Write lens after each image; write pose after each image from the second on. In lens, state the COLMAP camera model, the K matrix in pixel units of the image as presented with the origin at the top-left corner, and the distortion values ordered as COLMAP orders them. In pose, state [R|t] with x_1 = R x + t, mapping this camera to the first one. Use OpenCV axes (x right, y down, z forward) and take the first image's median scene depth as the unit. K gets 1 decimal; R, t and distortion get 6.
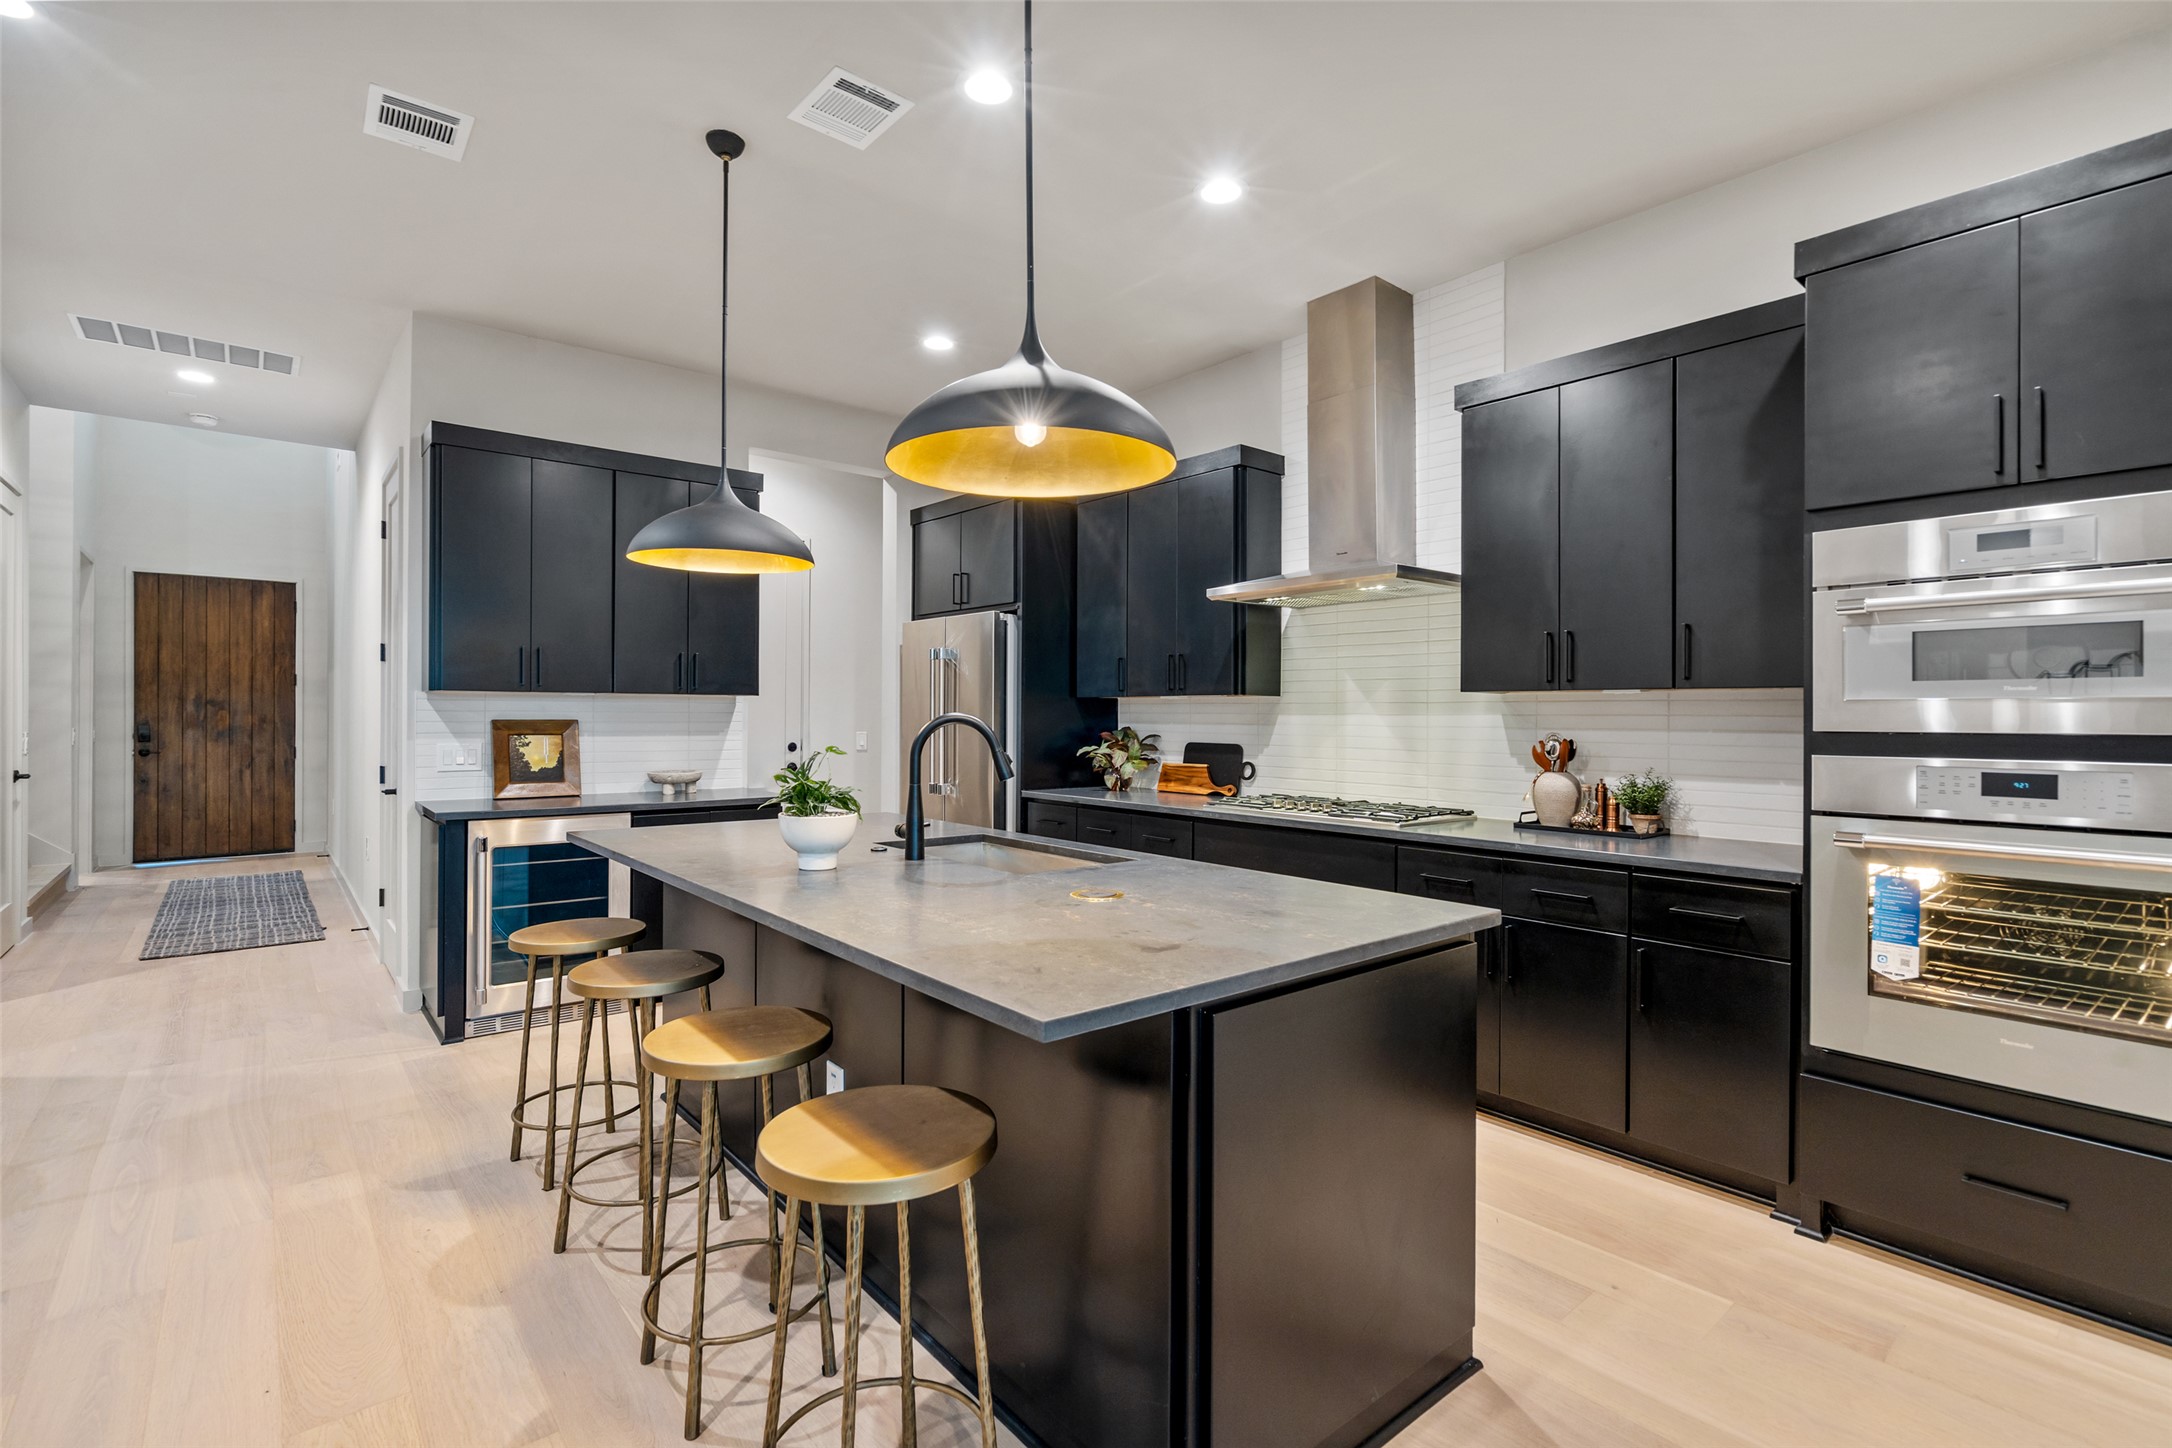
lens RADIAL K [[995.3, 0, 1088.0], [0, 995.3, 713.5], [0, 0, 1]] dist [-0.008184, 0.004326]
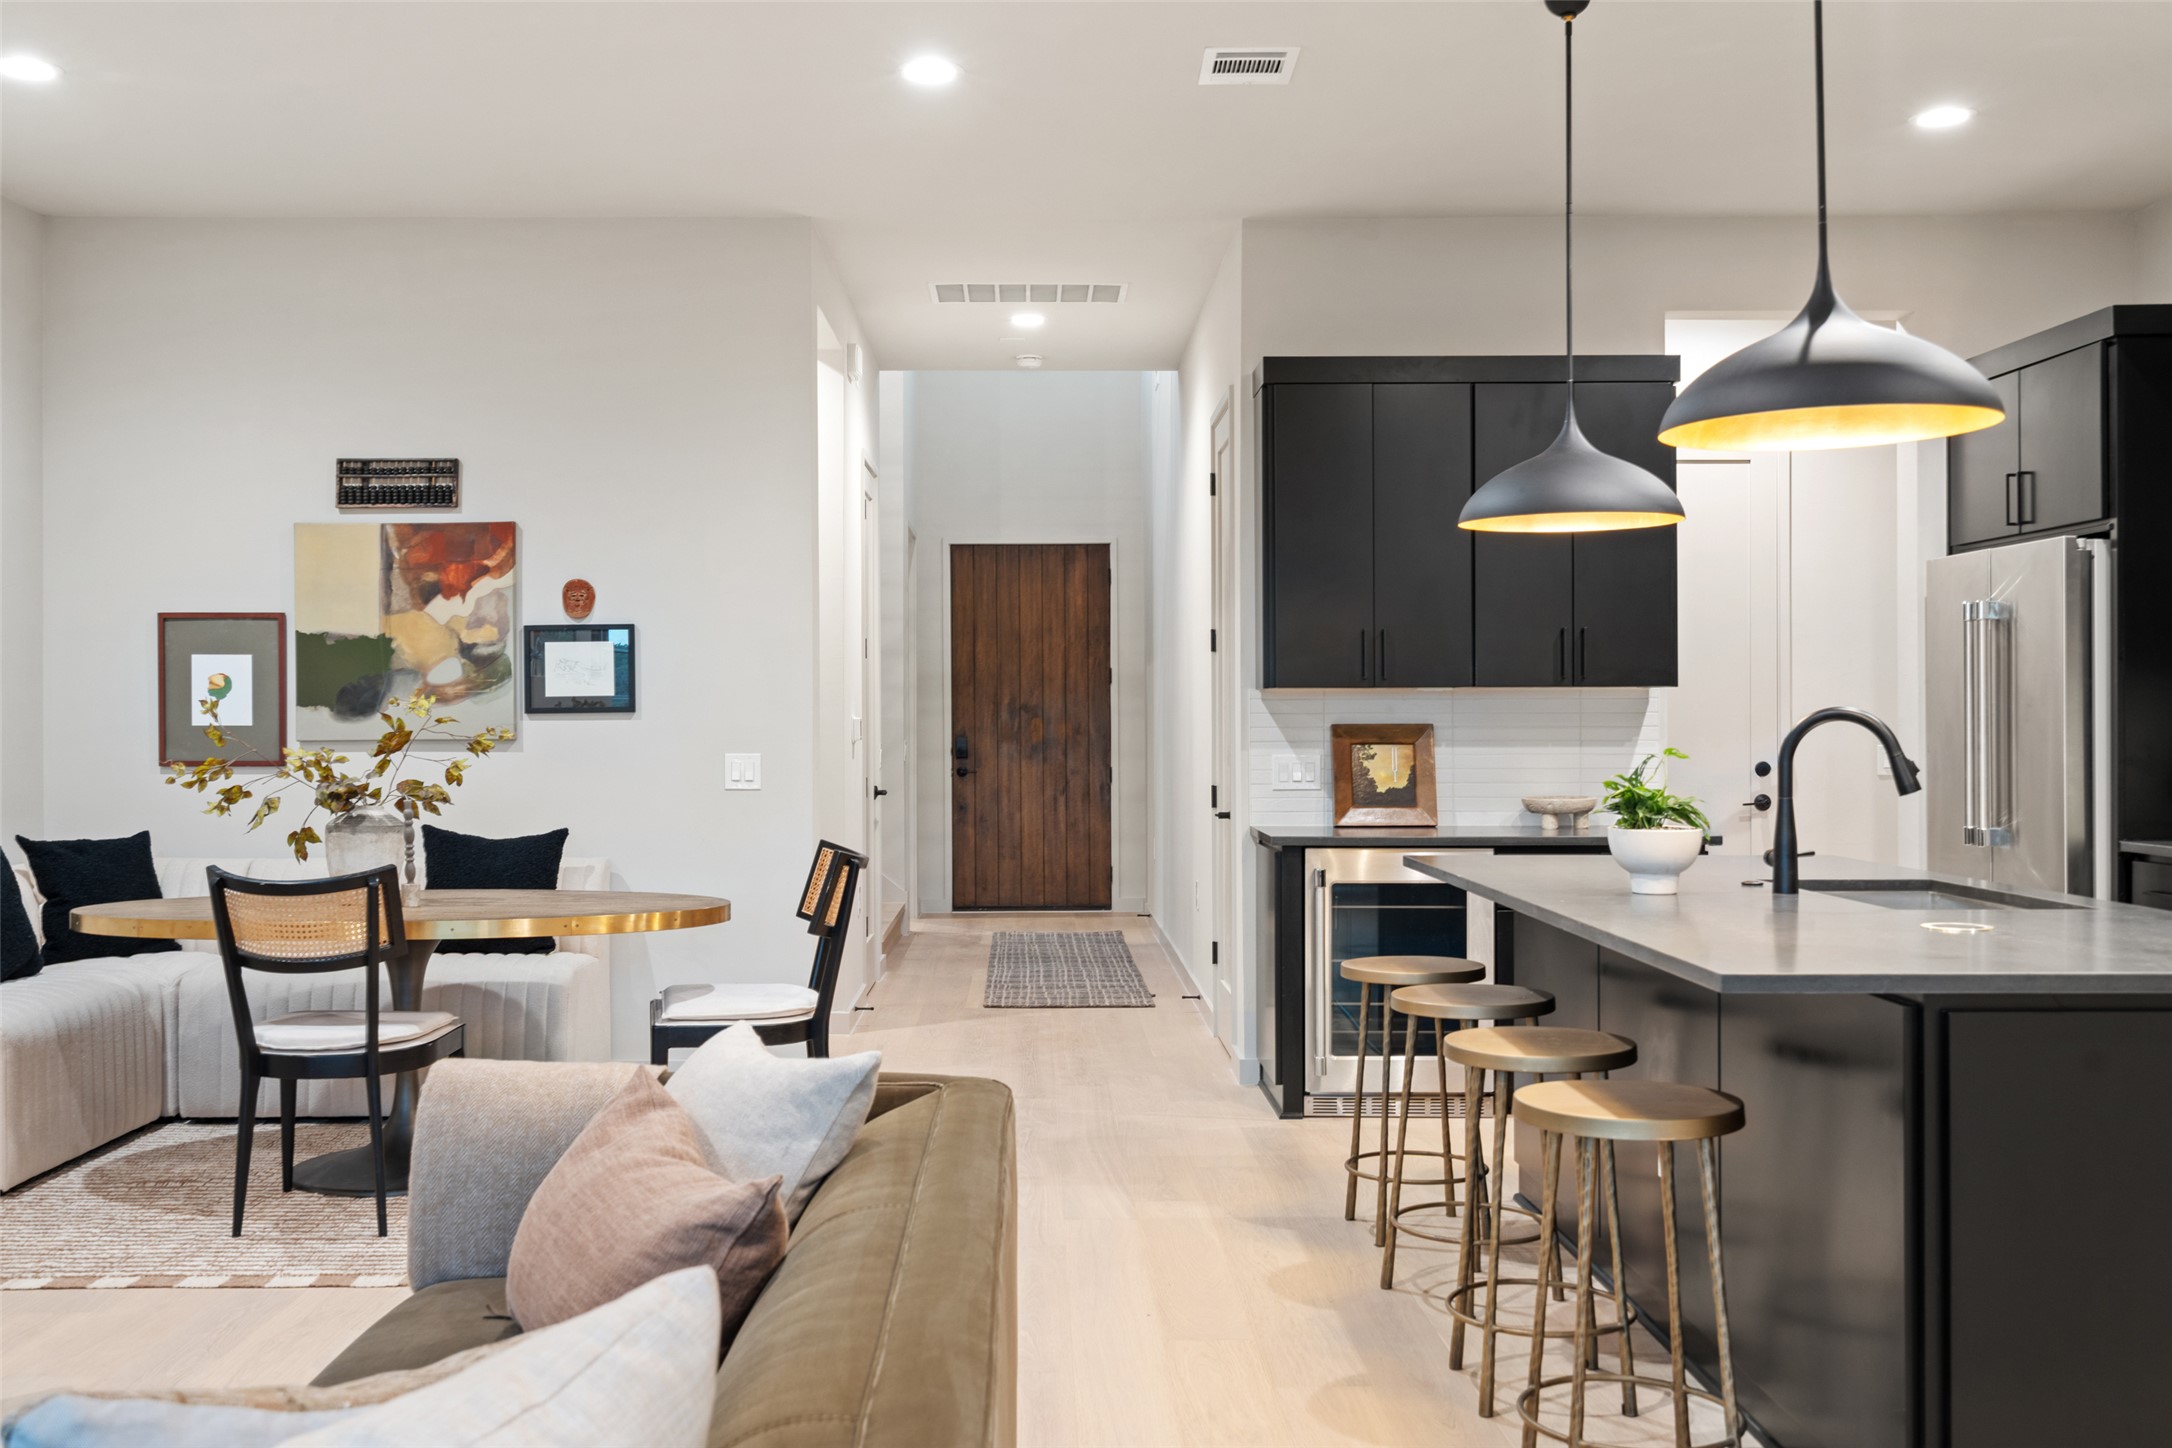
lens RADIAL K [[2062.7, 0, 1084.9], [0, 2062.7, 724.8], [0, 0, 1]] dist [0.008408, 0.000000]
pose [[0.782584, -0.007036, -0.622506, 0.239572], [0.008498, 0.999964, -0.000618, 0.005625], [0.622487, -0.004807, 0.782615, -0.362603]]
